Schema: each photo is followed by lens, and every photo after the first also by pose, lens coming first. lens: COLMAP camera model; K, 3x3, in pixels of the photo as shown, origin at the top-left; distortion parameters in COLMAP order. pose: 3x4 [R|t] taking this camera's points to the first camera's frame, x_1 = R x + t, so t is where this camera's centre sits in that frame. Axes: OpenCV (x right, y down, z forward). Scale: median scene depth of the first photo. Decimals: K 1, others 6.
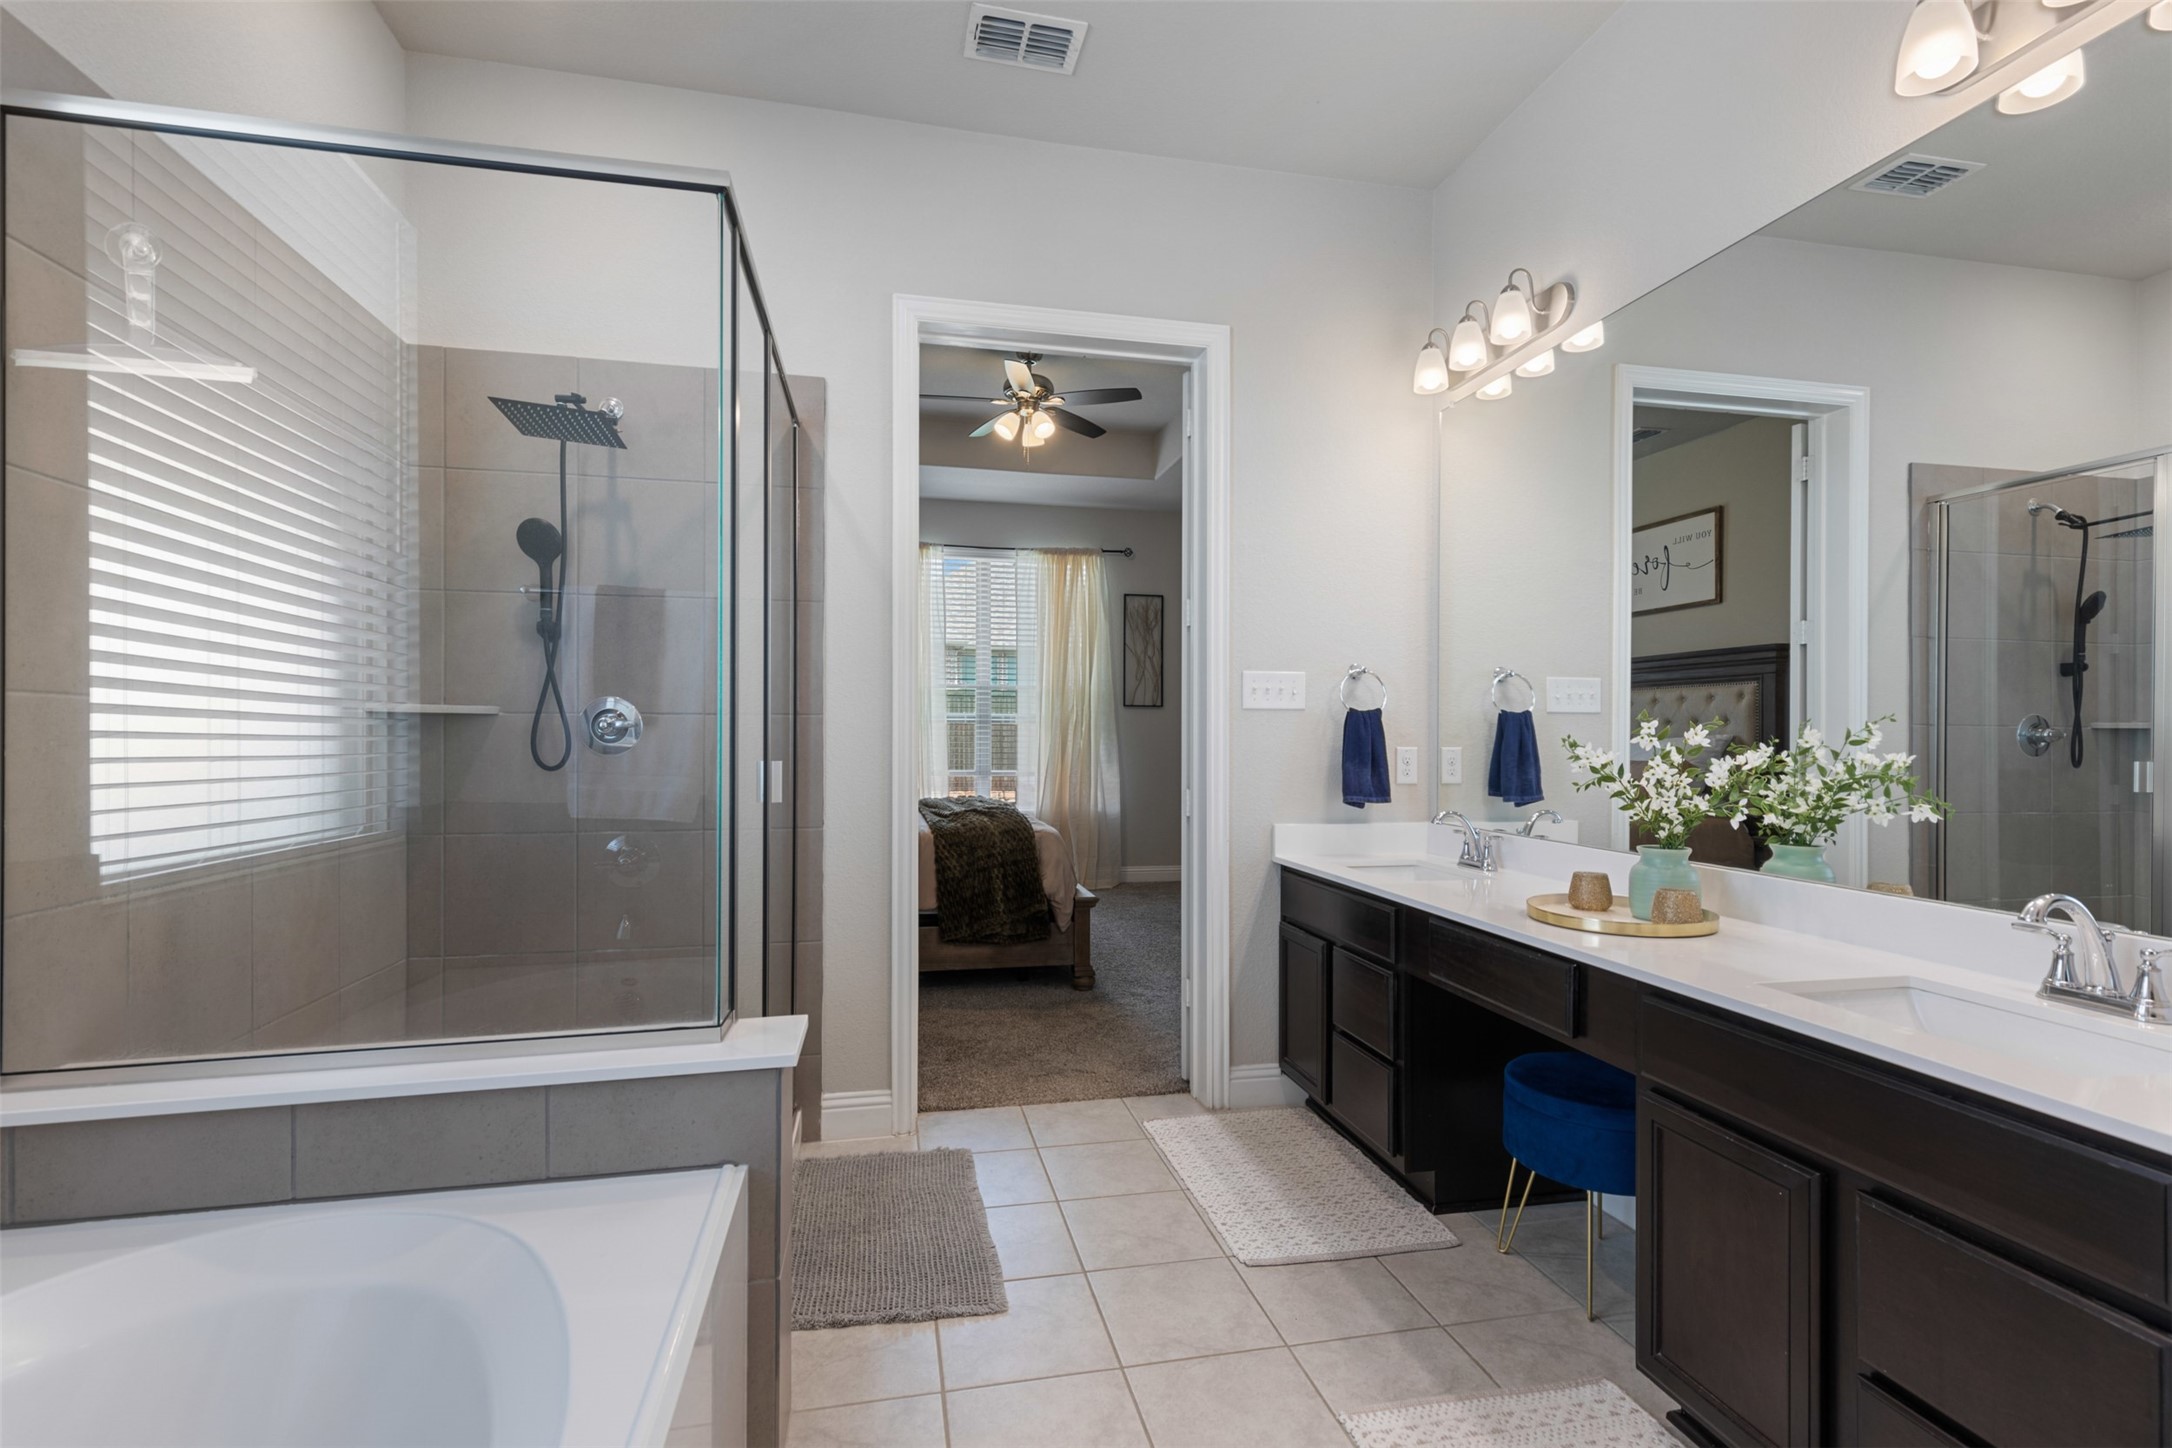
lens RADIAL K [[976.2, 0, 1089.7], [0, 976.2, 727.9], [0, 0, 1]] dist [0.007316, -0.001086]
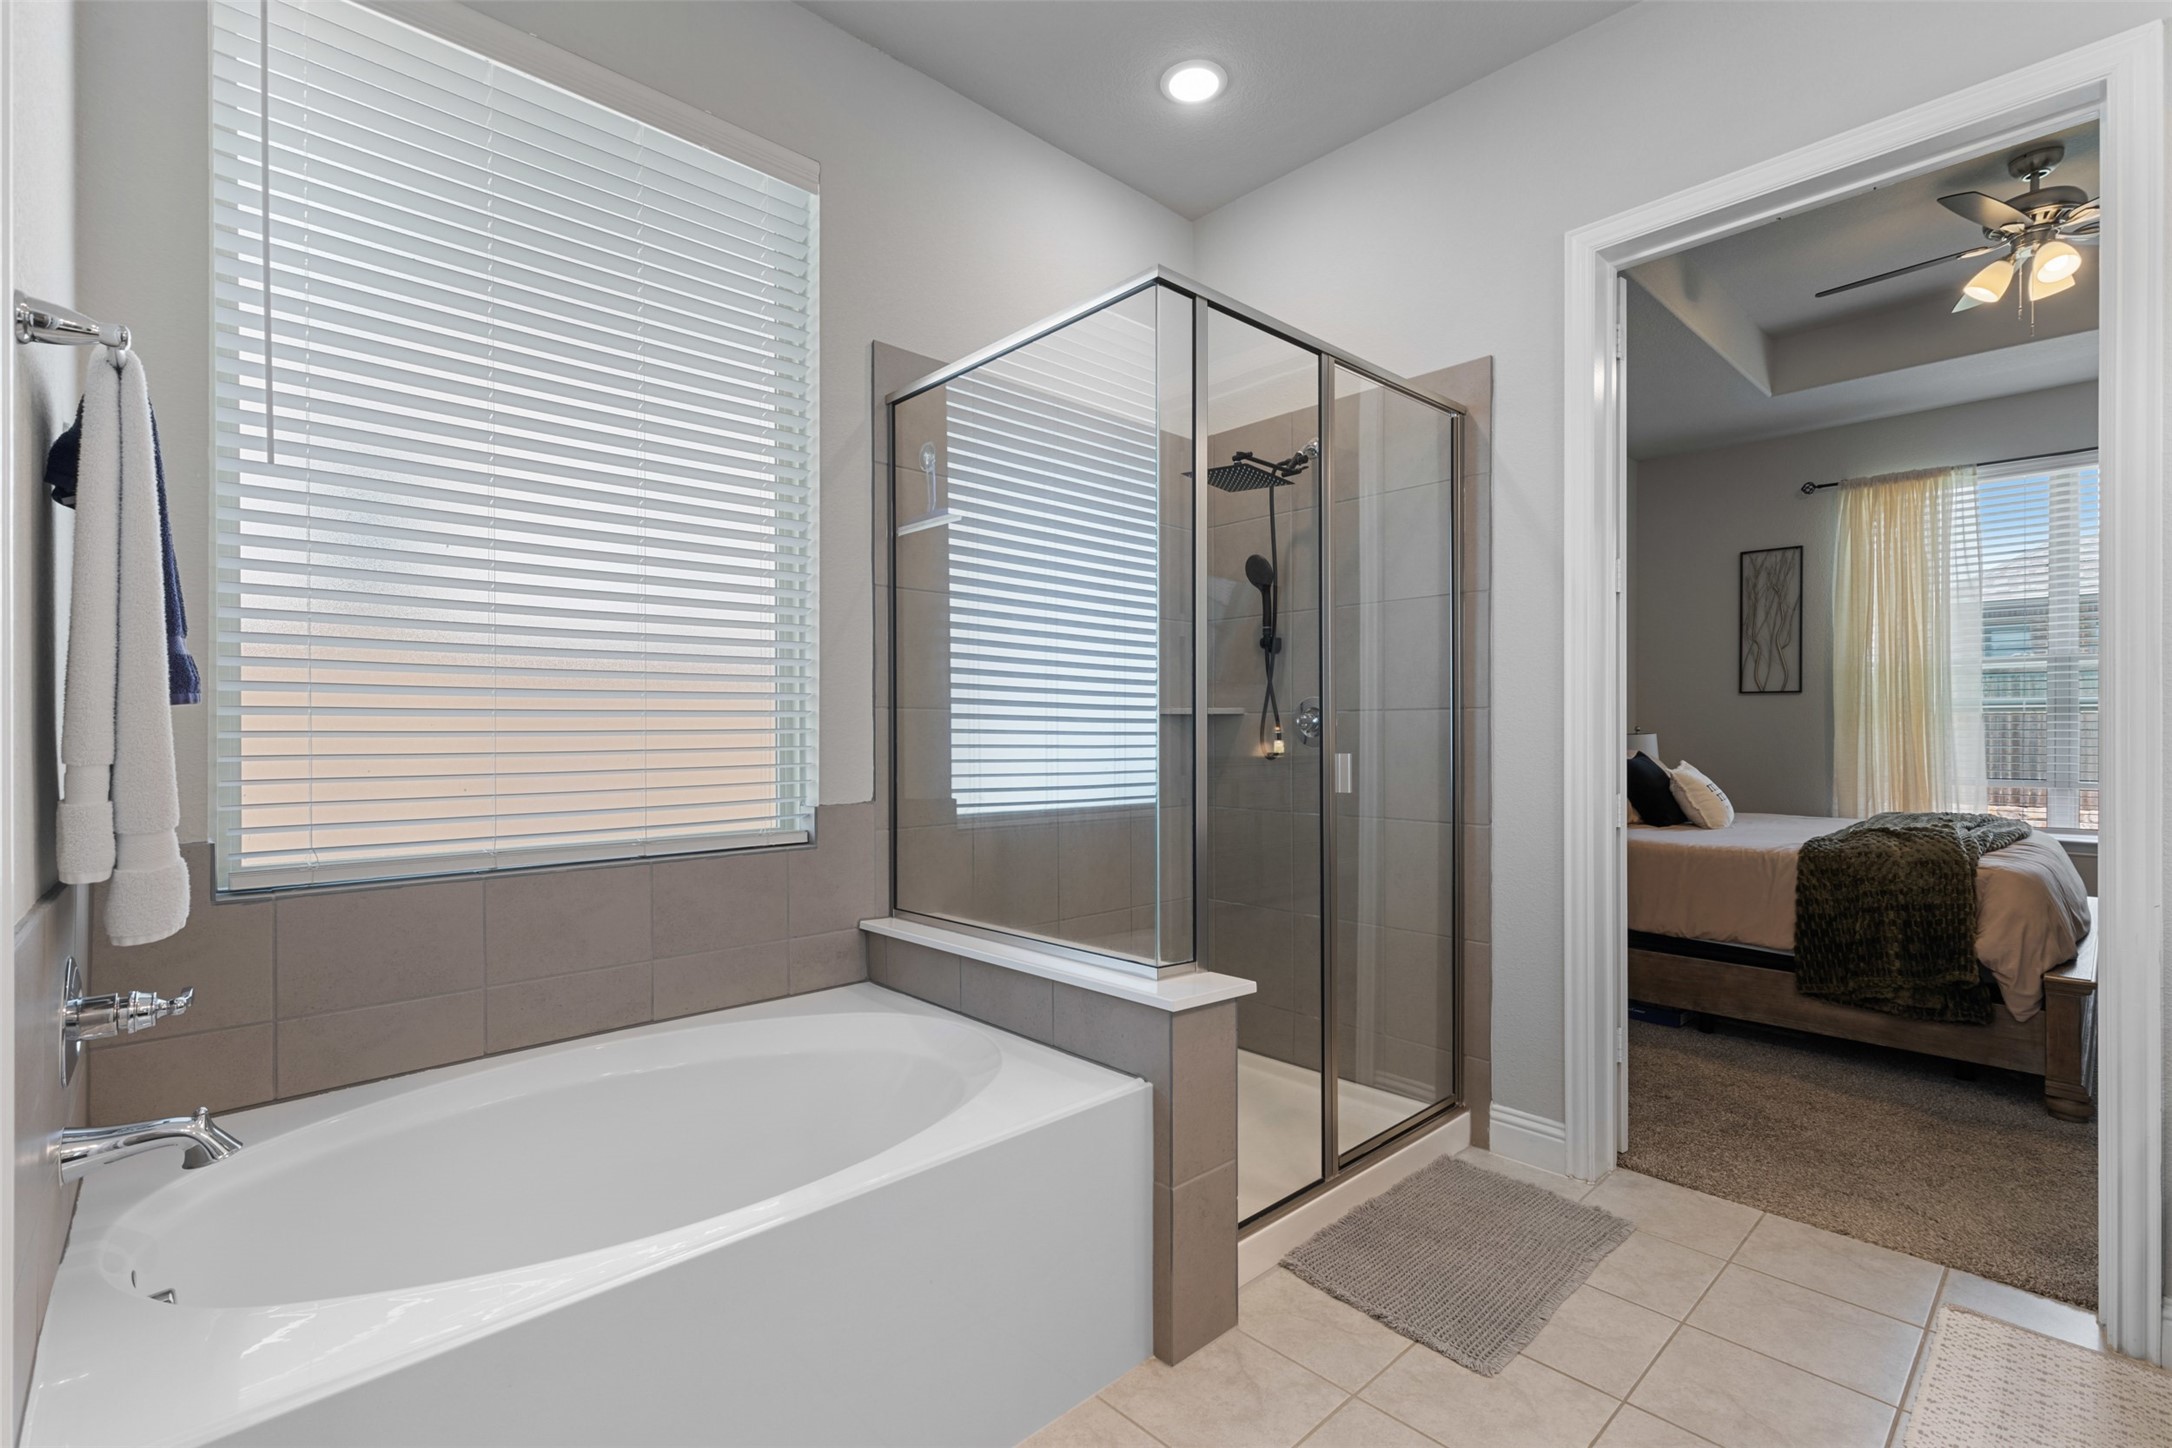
lens RADIAL K [[976.2, 0, 1086.6], [0, 976.2, 730.8], [0, 0, 1]] dist [0.007316, -0.001086]
pose [[0.514364, -0.005012, -0.857557, 0.250175], [0.010277, 0.999947, 0.000320, 0.003209], [0.857510, -0.008978, 0.514388, 0.120409]]
